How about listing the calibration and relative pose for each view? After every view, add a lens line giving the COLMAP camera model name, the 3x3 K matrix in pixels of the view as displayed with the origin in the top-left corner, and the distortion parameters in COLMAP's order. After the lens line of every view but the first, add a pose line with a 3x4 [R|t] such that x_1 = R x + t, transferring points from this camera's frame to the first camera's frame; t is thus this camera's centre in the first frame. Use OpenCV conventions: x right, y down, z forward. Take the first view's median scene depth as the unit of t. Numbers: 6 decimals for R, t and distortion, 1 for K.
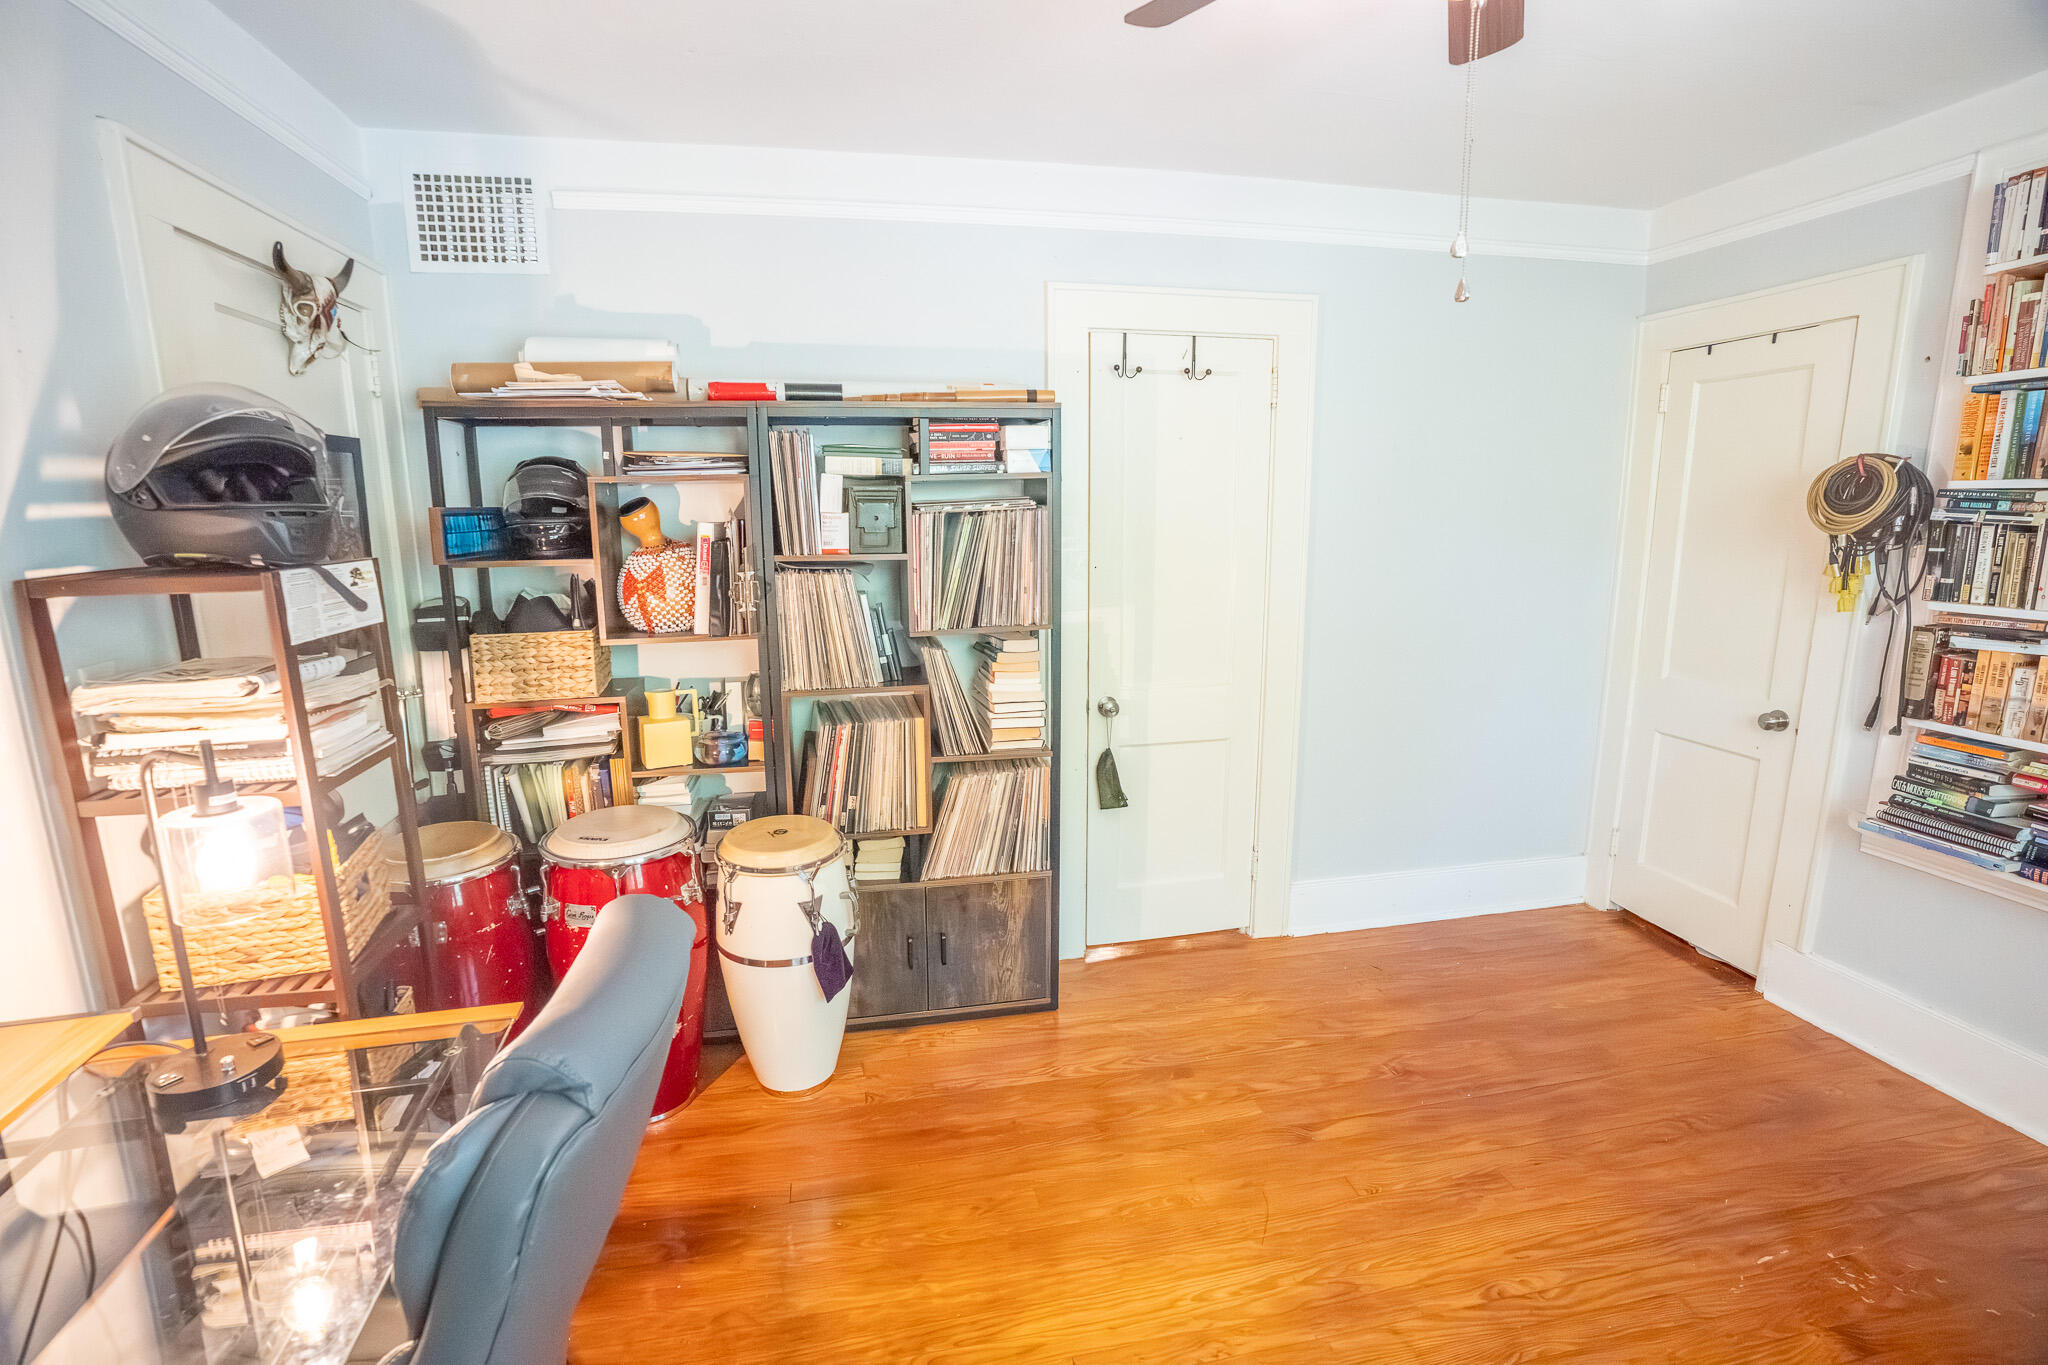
lens RADIAL K [[946.2, 0, 1010.4], [0, 946.2, 681.8], [0, 0, 1]] dist [-0.069853, 0.027953]
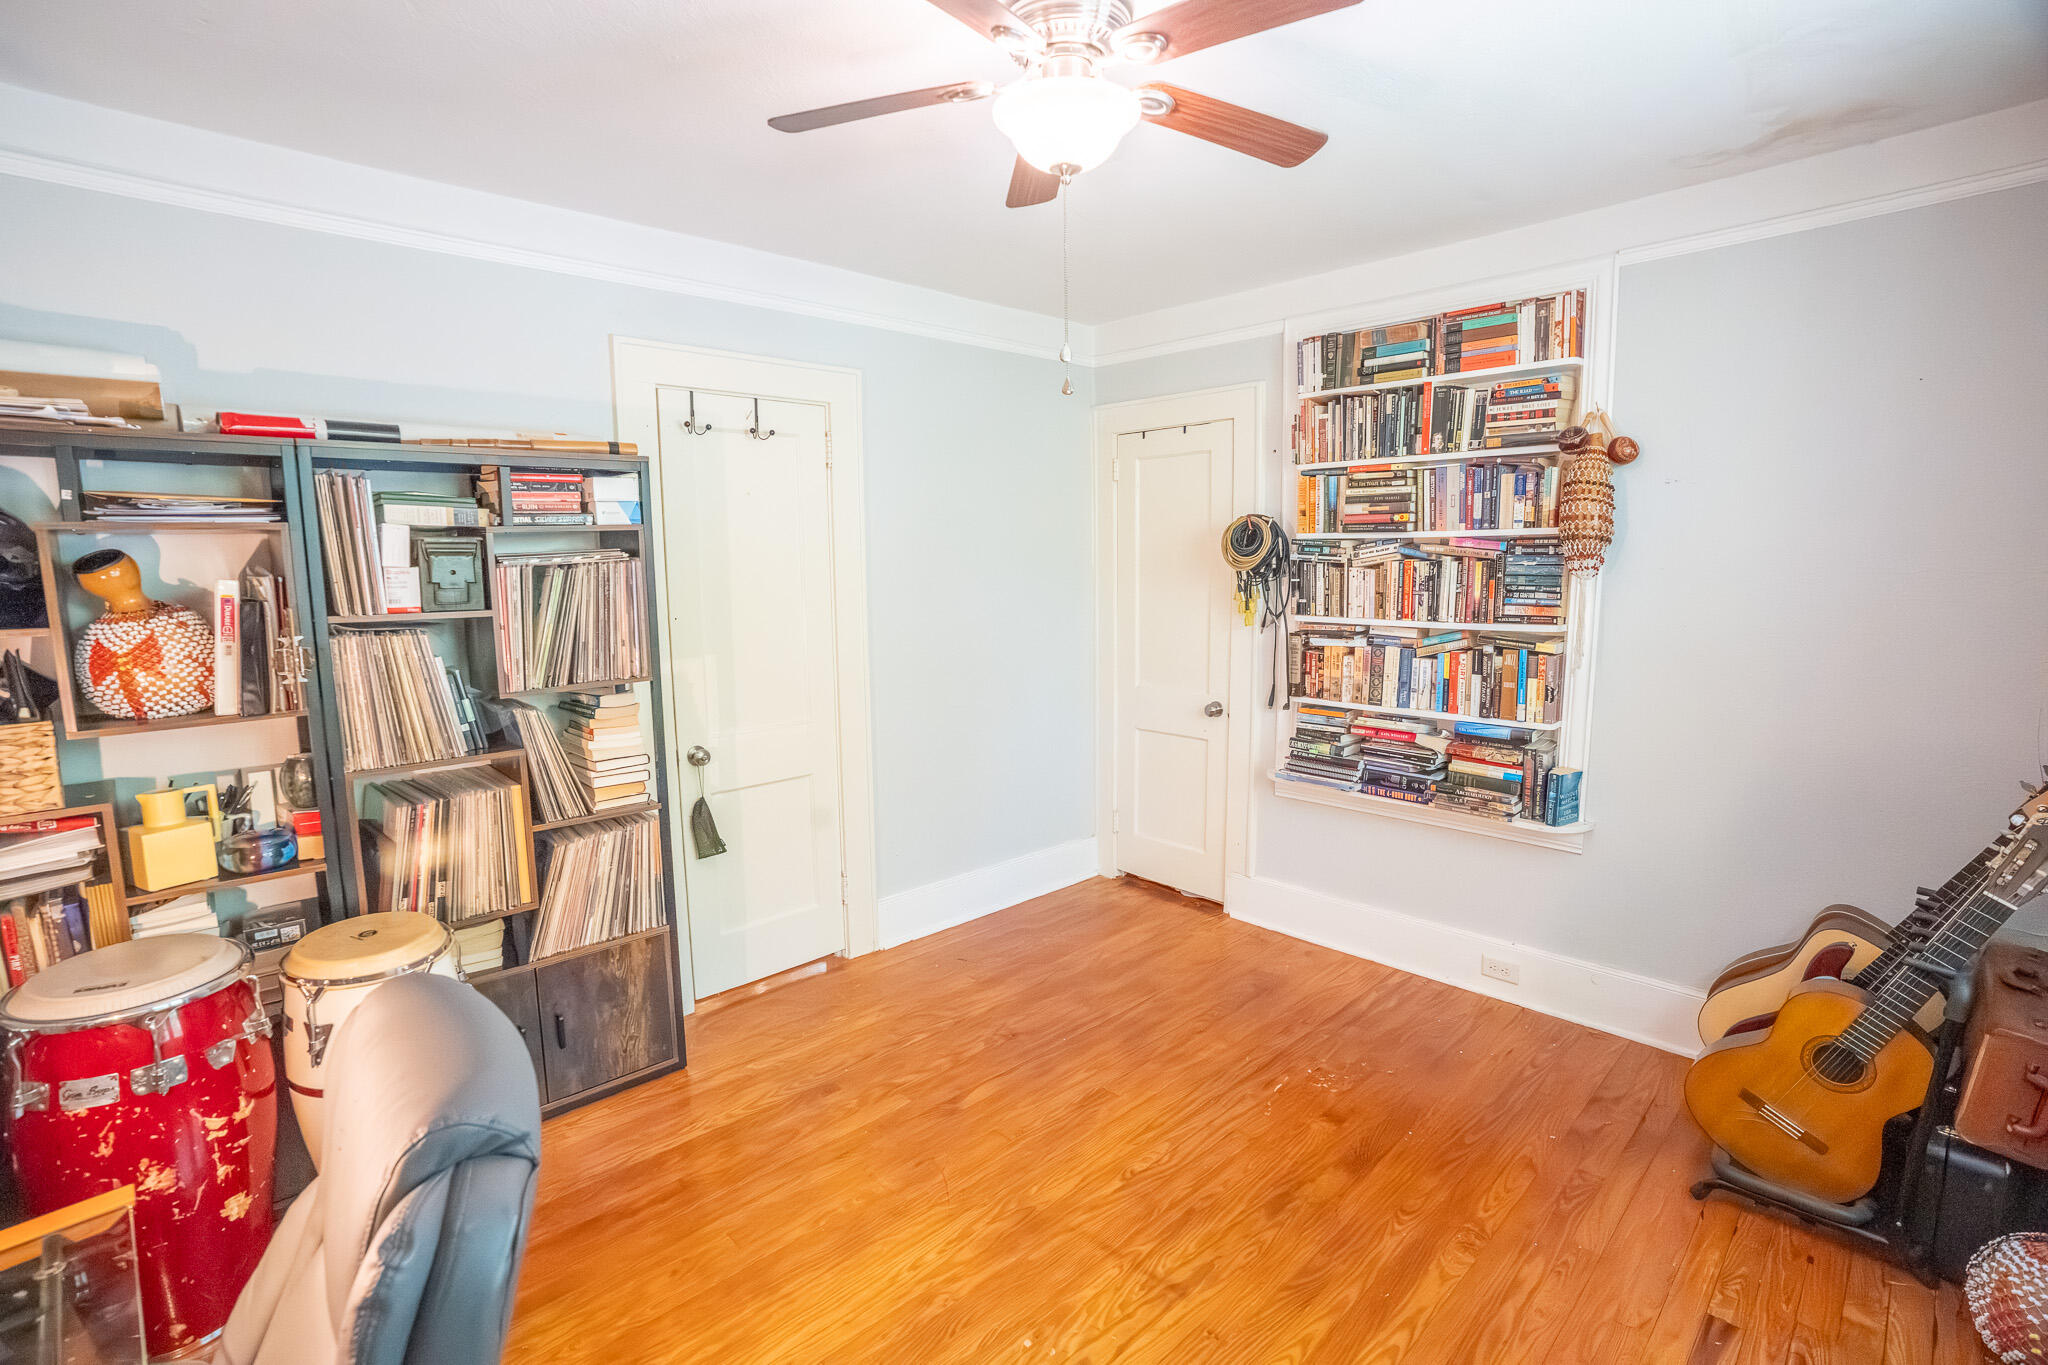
lens RADIAL K [[946.2, 0, 1010.4], [0, 946.2, 681.8], [0, 0, 1]] dist [-0.069853, 0.027953]
pose [[0.849979, -0.071965, 0.521877, -0.158049], [0.102518, 0.994283, -0.029863, 0.014582], [-0.516745, 0.078885, 0.852498, -0.038328]]
